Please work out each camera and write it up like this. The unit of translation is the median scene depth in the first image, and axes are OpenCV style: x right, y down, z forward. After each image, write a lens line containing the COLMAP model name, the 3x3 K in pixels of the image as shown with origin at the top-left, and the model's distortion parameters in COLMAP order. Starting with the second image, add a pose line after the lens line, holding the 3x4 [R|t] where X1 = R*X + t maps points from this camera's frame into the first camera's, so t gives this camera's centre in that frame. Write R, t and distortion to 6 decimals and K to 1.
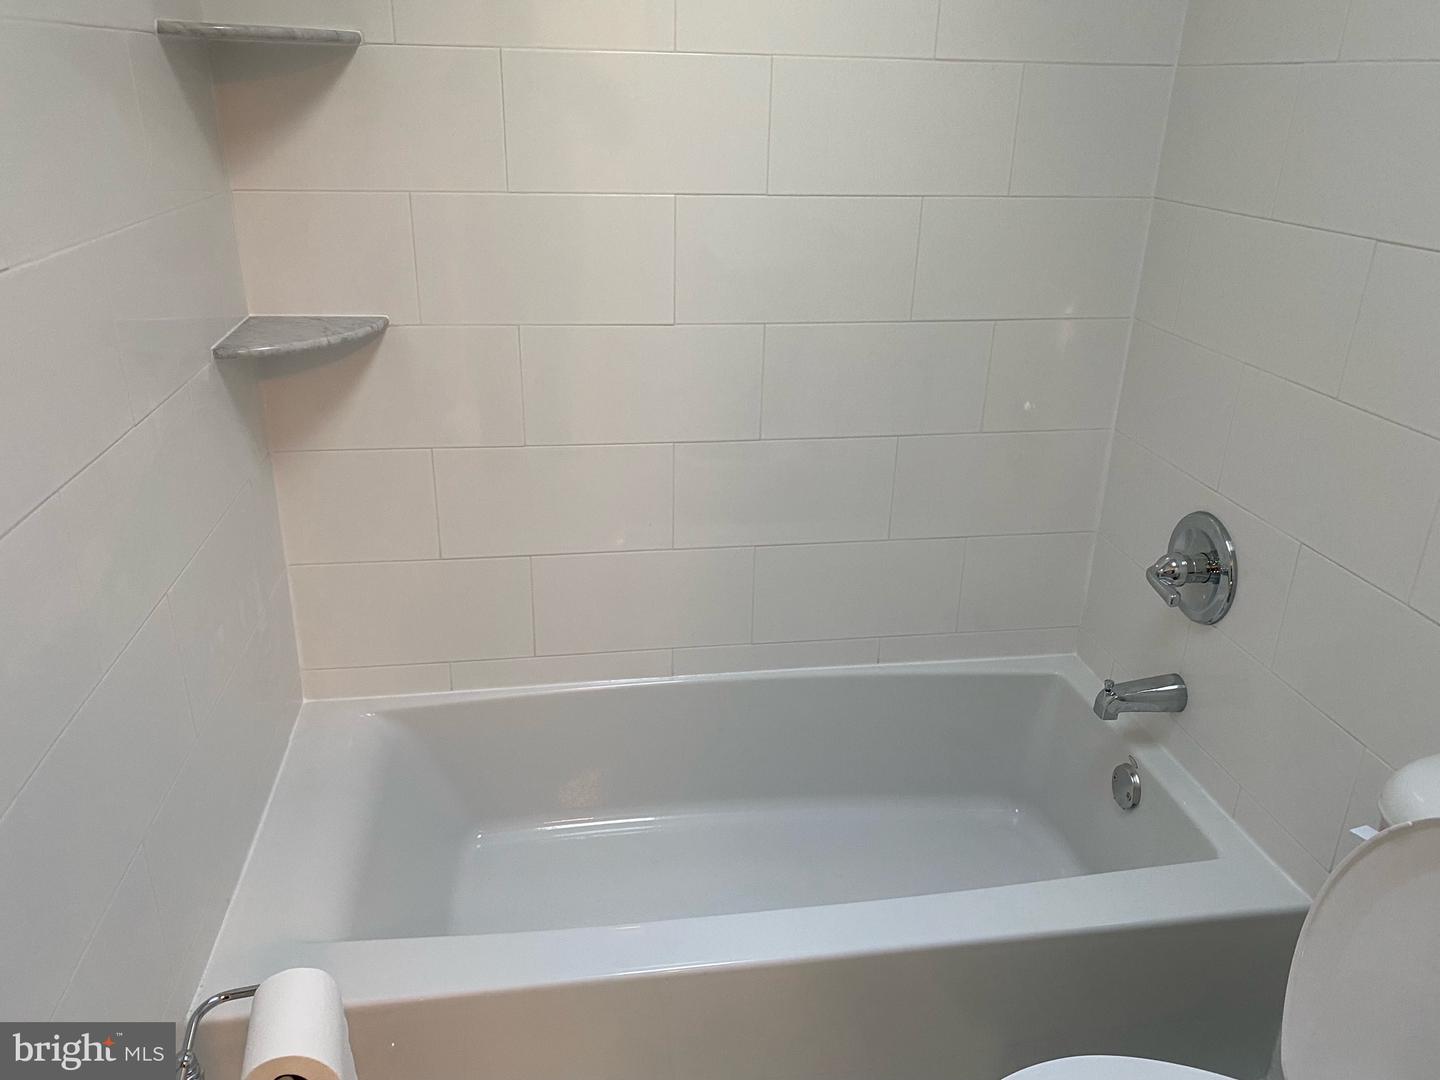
lens RADIAL K [[1097.3, 0, 714.6], [0, 1097.3, 559.1], [0, 0, 1]] dist [0.038683, -0.046627]
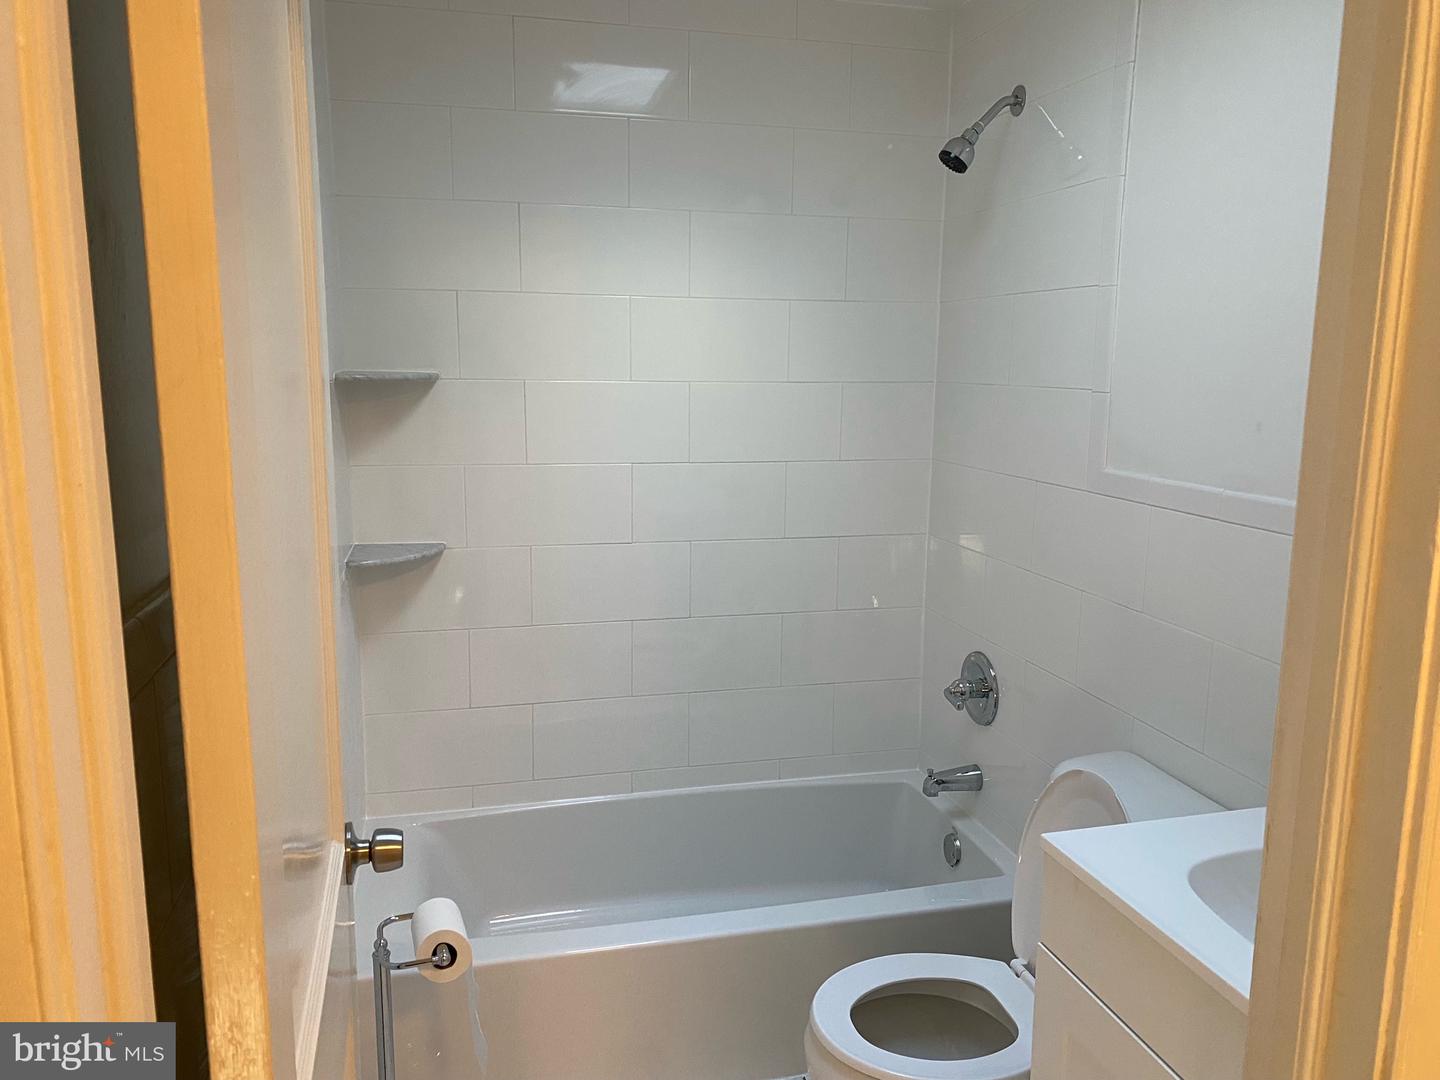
lens RADIAL K [[1097.3, 0, 722.9], [0, 1097.3, 537.7], [0, 0, 1]] dist [0.038683, -0.046627]
pose [[0.996203, -0.021300, 0.084410, -0.043202], [0.040977, 0.970208, -0.238785, 0.157738], [-0.076809, 0.241337, 0.967397, -0.521170]]
